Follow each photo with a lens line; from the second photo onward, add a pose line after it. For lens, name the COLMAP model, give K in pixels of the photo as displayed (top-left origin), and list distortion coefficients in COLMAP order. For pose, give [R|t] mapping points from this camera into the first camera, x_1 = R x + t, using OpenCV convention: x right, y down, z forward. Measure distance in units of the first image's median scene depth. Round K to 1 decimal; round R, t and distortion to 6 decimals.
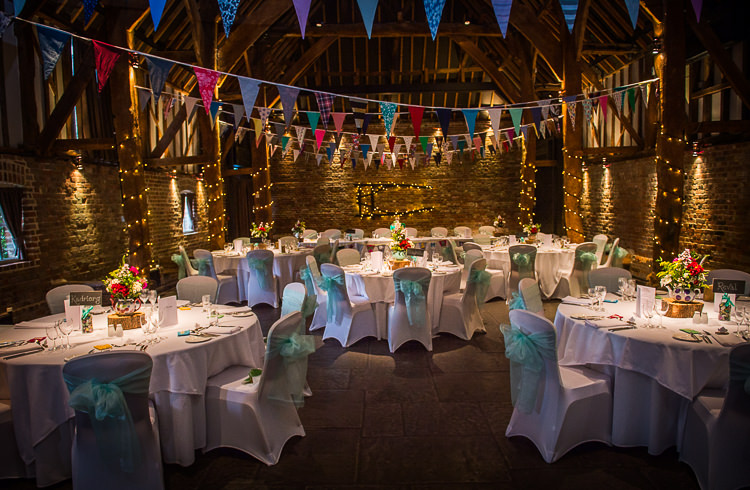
lens RADIAL K [[529.9, 0, 375.0], [0, 529.9, 245.0], [0, 0, 1]] dist [-0.057403, -0.002790]
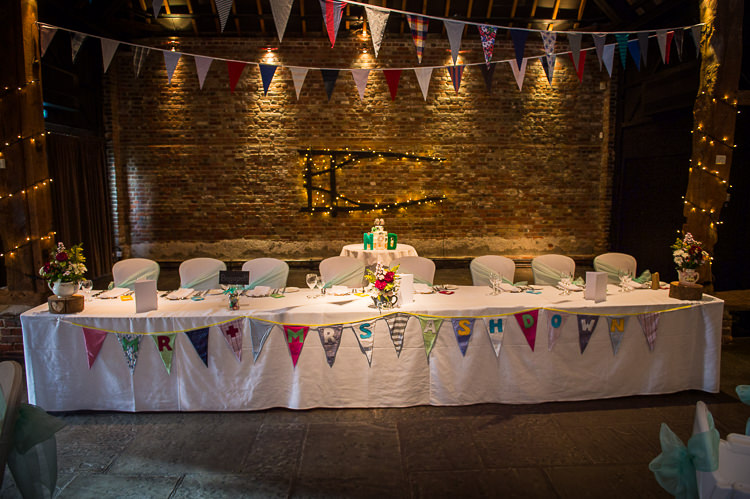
lens RADIAL K [[549.0, 0, 388.8], [0, 549.0, 249.0], [0, 0, 1]] dist [-0.056926, 0.002026]
pose [[0.997635, 0.010765, 0.067888, 0.021280], [-0.013165, 0.999300, 0.035007, -0.050489], [-0.067464, -0.035818, 0.997079, 0.614976]]
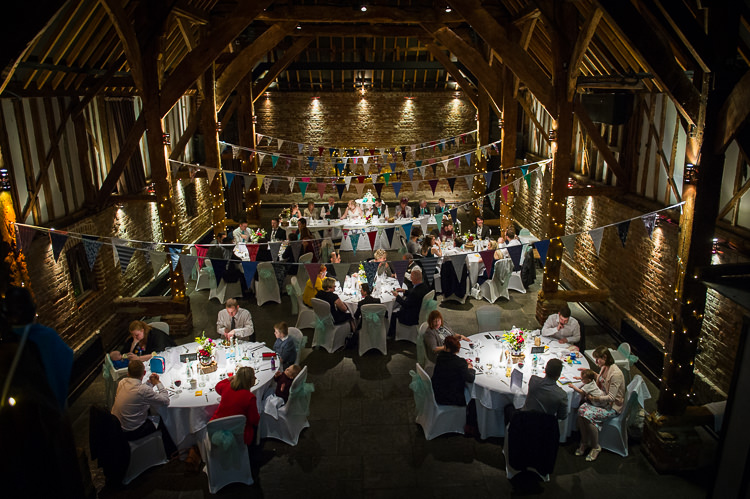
lens RADIAL K [[549.0, 0, 388.8], [0, 549.0, 249.0], [0, 0, 1]] dist [-0.056926, 0.002026]
pose [[0.997709, 0.000164, 0.067645, 0.004735], [-0.012017, 0.984520, 0.174861, -0.156408], [-0.066569, -0.175274, 0.982267, -0.212421]]
